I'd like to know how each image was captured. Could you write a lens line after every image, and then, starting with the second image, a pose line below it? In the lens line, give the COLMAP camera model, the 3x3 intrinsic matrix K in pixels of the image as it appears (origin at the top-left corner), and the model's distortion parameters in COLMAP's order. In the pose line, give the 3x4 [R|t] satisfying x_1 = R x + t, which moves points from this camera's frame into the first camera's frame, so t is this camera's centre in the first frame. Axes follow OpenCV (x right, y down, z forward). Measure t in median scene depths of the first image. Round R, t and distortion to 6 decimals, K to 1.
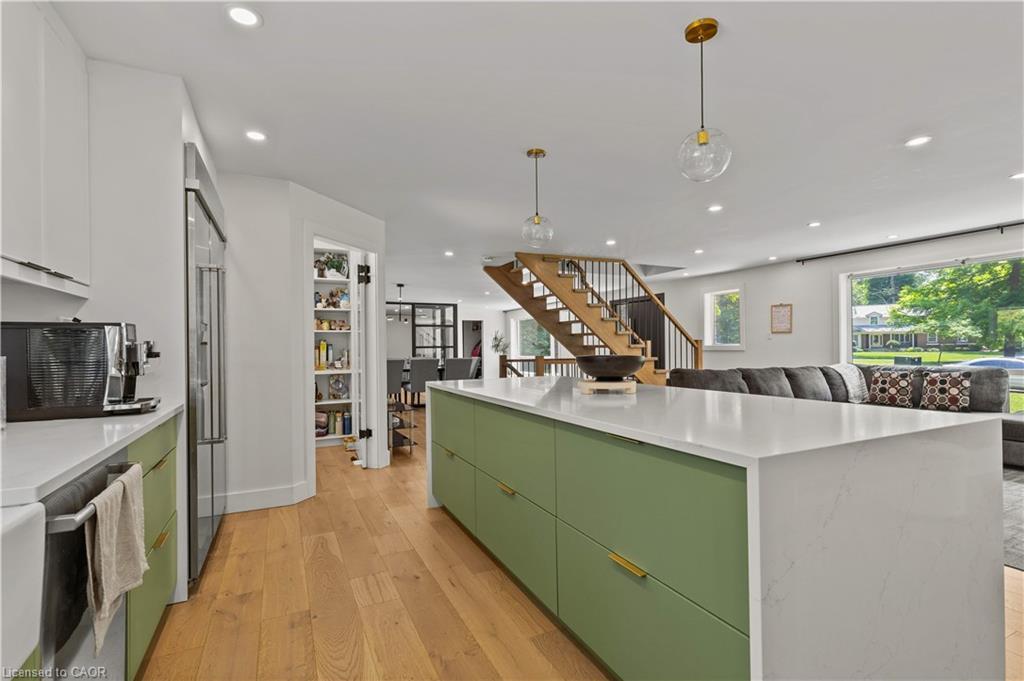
lens RADIAL K [[482.9, 0, 512.0], [0, 482.9, 340.5], [0, 0, 1]] dist [-0.001270, -0.000328]
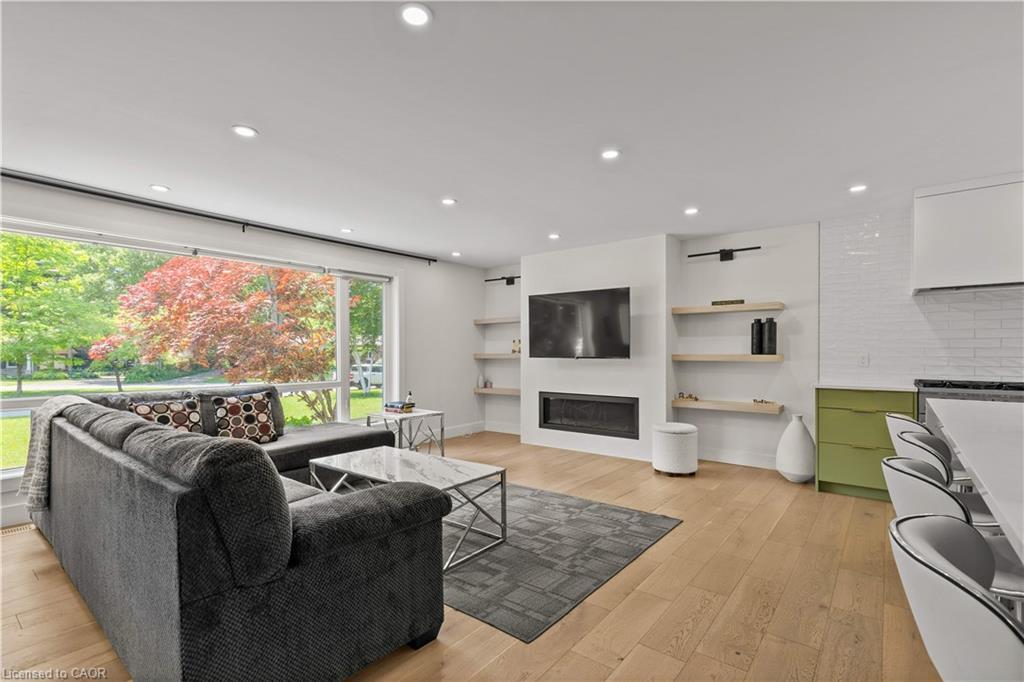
lens RADIAL K [[474.8, 0, 515.0], [0, 474.8, 343.0], [0, 0, 1]] dist [0.007006, 0.000105]
pose [[-0.429024, 0.027043, 0.902888, 0.066509], [-0.008696, 0.999382, -0.034066, 0.012733], [-0.903251, -0.022467, -0.428523, 2.110722]]
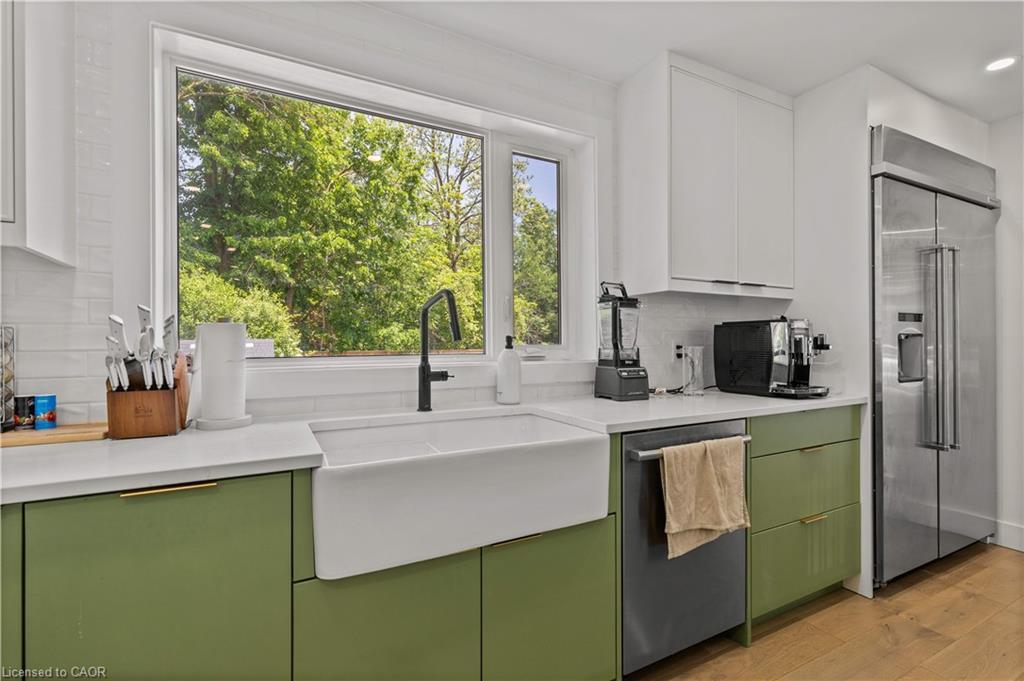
lens RADIAL K [[465.8, 0, 512.0], [0, 465.8, 340.5], [0, 0, 1]] dist [0.002351, 0.000011]
pose [[0.026026, 0.002661, -0.999658, 0.241649], [0.015798, 0.999870, 0.003073, 0.001087], [0.999536, -0.015872, 0.025981, 0.244649]]
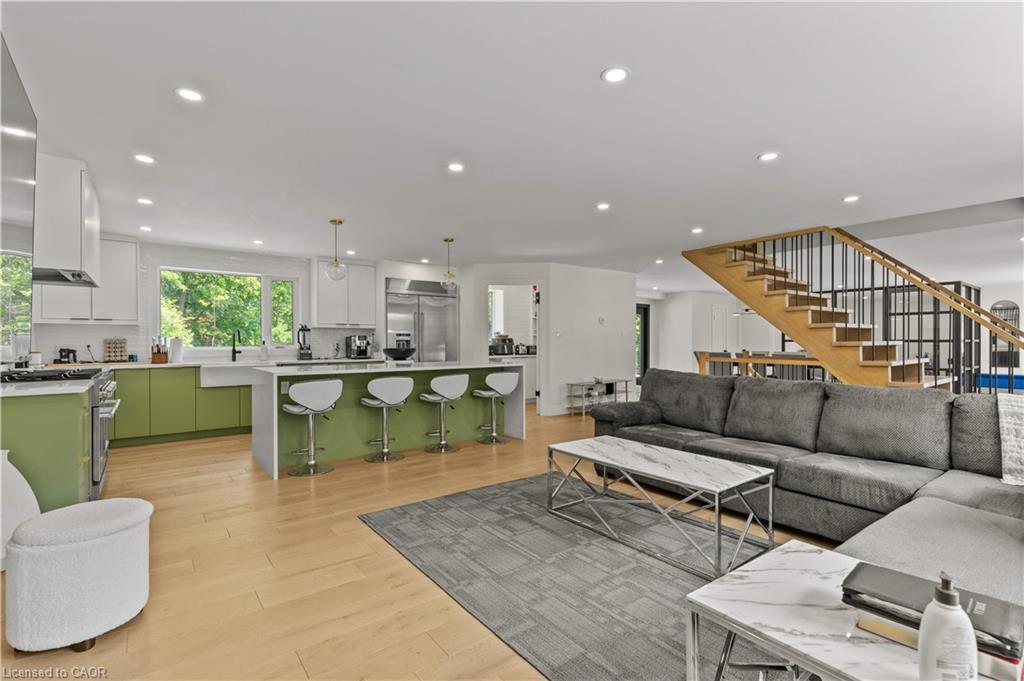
lens RADIAL K [[474.8, 0, 515.0], [0, 474.8, 342.5], [0, 0, 1]] dist [0.007006, 0.000105]
pose [[0.196779, 0.013778, -0.980351, 2.596622], [0.012032, 0.999792, 0.016466, -0.024006], [0.980374, -0.015035, 0.196573, 1.207696]]
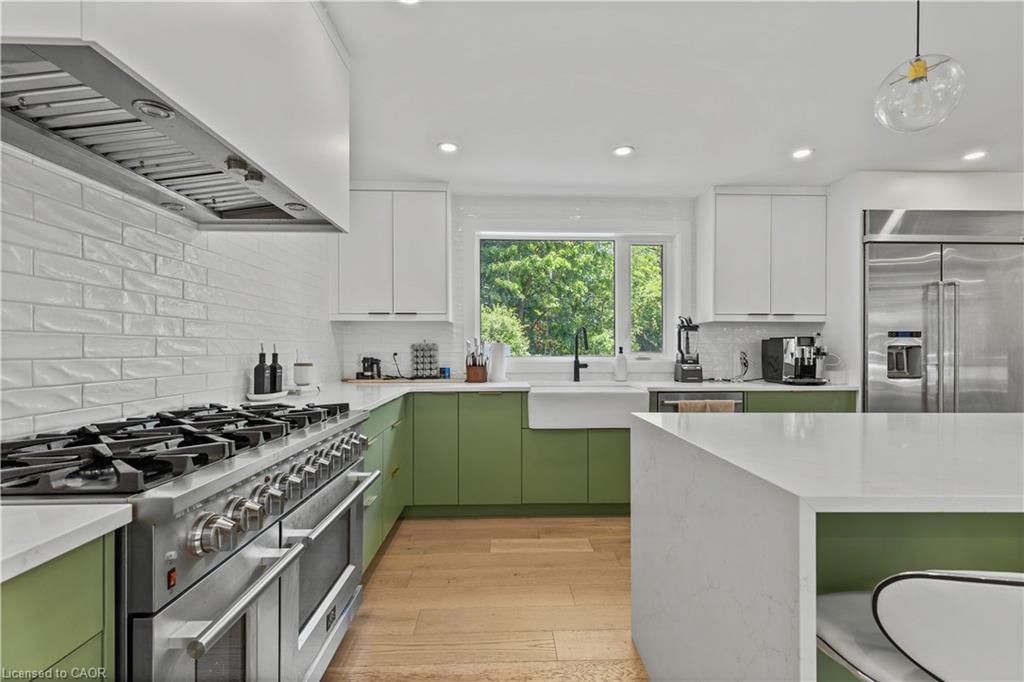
lens RADIAL K [[469.7, 0, 513.6], [0, 469.7, 348.3], [0, 0, 1]] dist [-0.001552, -0.000059]
pose [[-0.421601, 0.009125, -0.906735, 1.086053], [0.015135, 0.999881, 0.003026, -0.010604], [0.906655, -0.012448, -0.421689, 0.621560]]
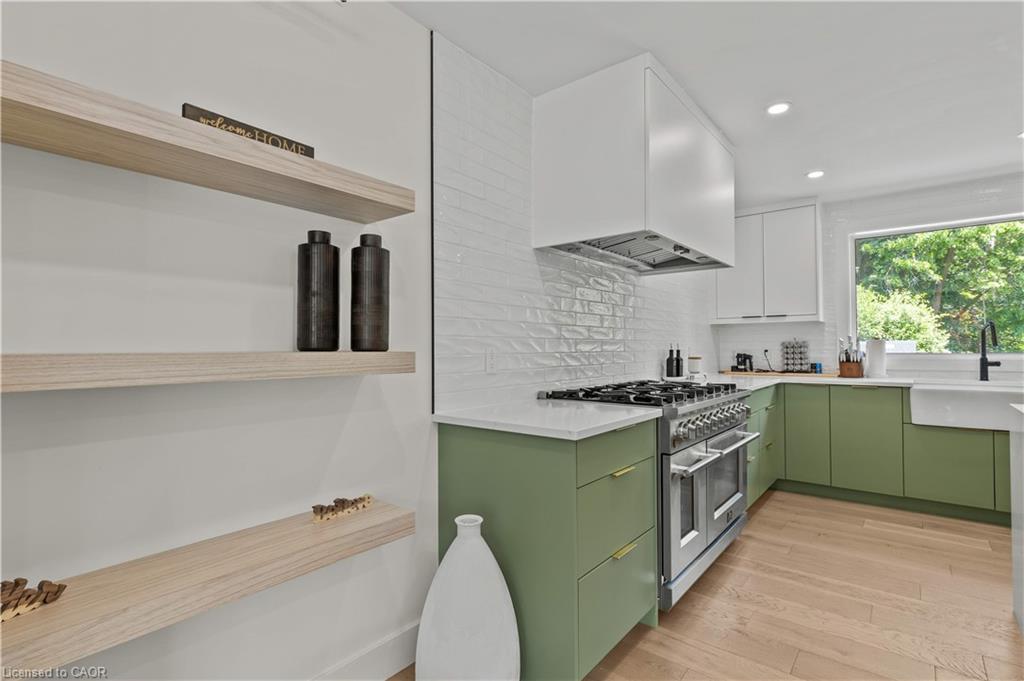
lens RADIAL K [[482.9, 0, 512.0], [0, 482.9, 340.5], [0, 0, 1]] dist [-0.001270, -0.000328]
pose [[-0.914090, 0.009418, -0.405402, 1.512730], [0.019431, 0.999599, -0.020591, -0.013240], [0.405045, -0.026700, -0.913907, 0.930859]]
